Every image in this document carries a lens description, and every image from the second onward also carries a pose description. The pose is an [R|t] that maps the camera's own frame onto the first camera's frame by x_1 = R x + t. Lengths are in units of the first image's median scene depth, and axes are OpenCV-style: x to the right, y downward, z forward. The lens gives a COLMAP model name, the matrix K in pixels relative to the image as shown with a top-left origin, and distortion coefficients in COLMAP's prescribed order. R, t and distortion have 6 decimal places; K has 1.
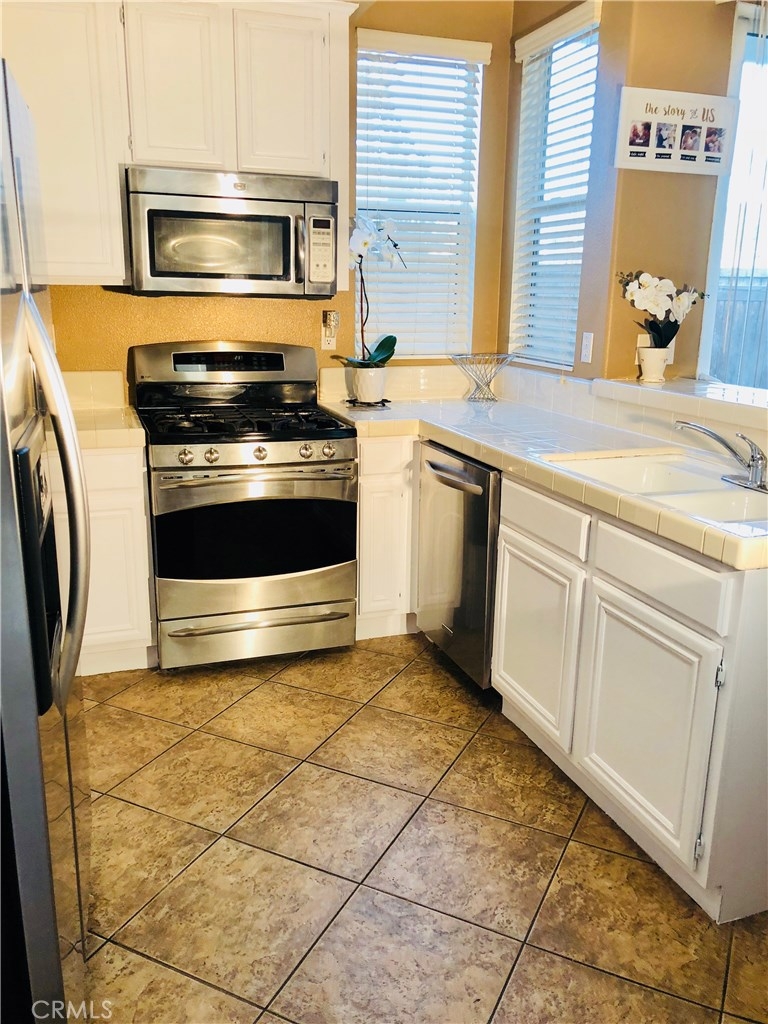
lens RADIAL K [[850.8, 0, 381.8], [0, 850.8, 507.8], [0, 0, 1]] dist [0.013943, 0.025196]
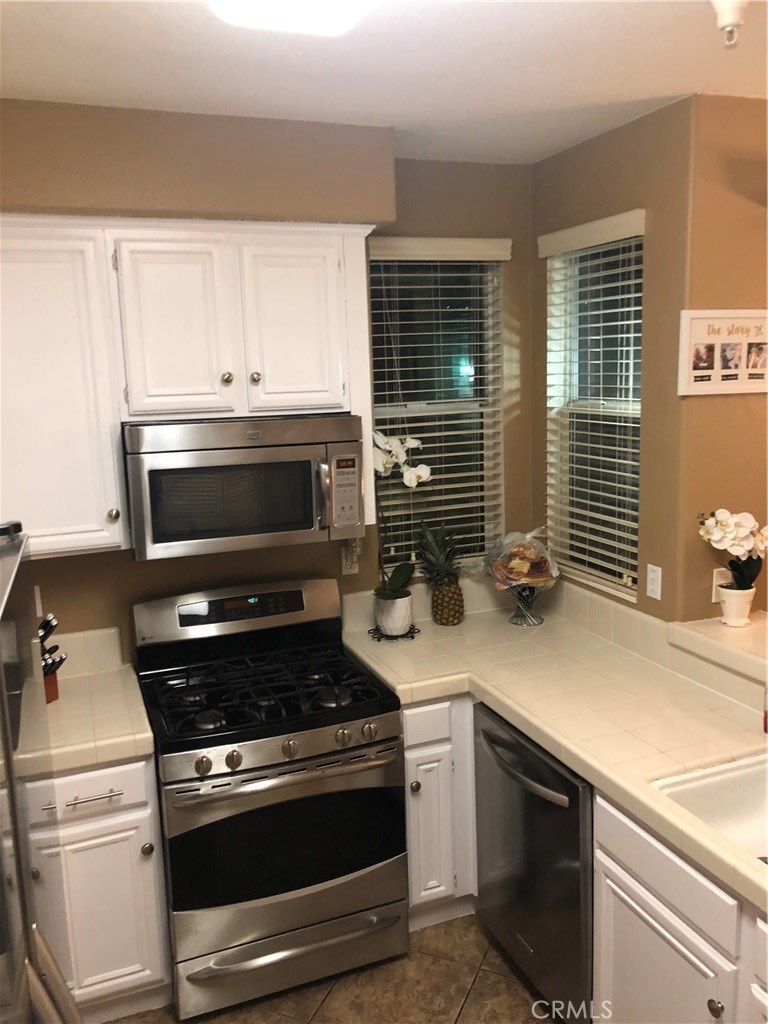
lens RADIAL K [[850.8, 0, 380.1], [0, 850.8, 501.9], [0, 0, 1]] dist [0.013943, 0.025196]
pose [[0.998218, -0.052979, 0.027473, -0.064665], [0.055157, 0.994790, -0.085737, -0.227789], [-0.022788, 0.087100, 0.995939, 0.137877]]
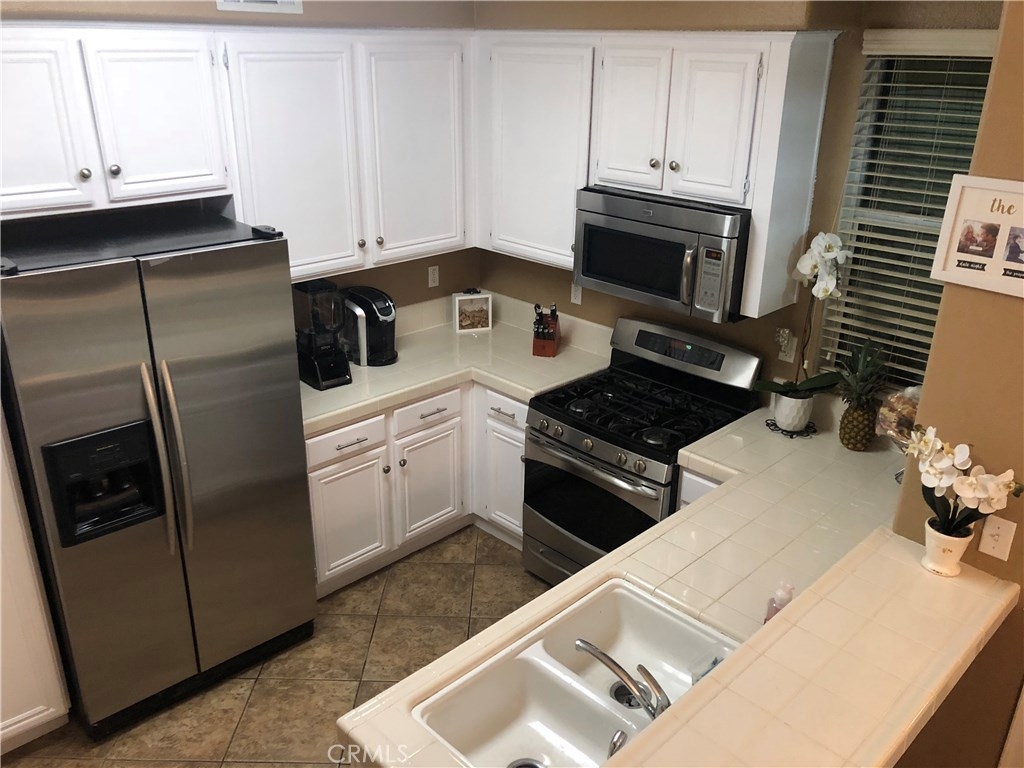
lens RADIAL K [[850.8, 0, 511.7], [0, 850.8, 381.9], [0, 0, 1]] dist [0.013943, 0.025196]
pose [[0.421794, 0.334275, -0.842823, 0.754714], [-0.236067, 0.937986, 0.253878, -0.411174], [0.875421, 0.091878, 0.474548, 0.352554]]
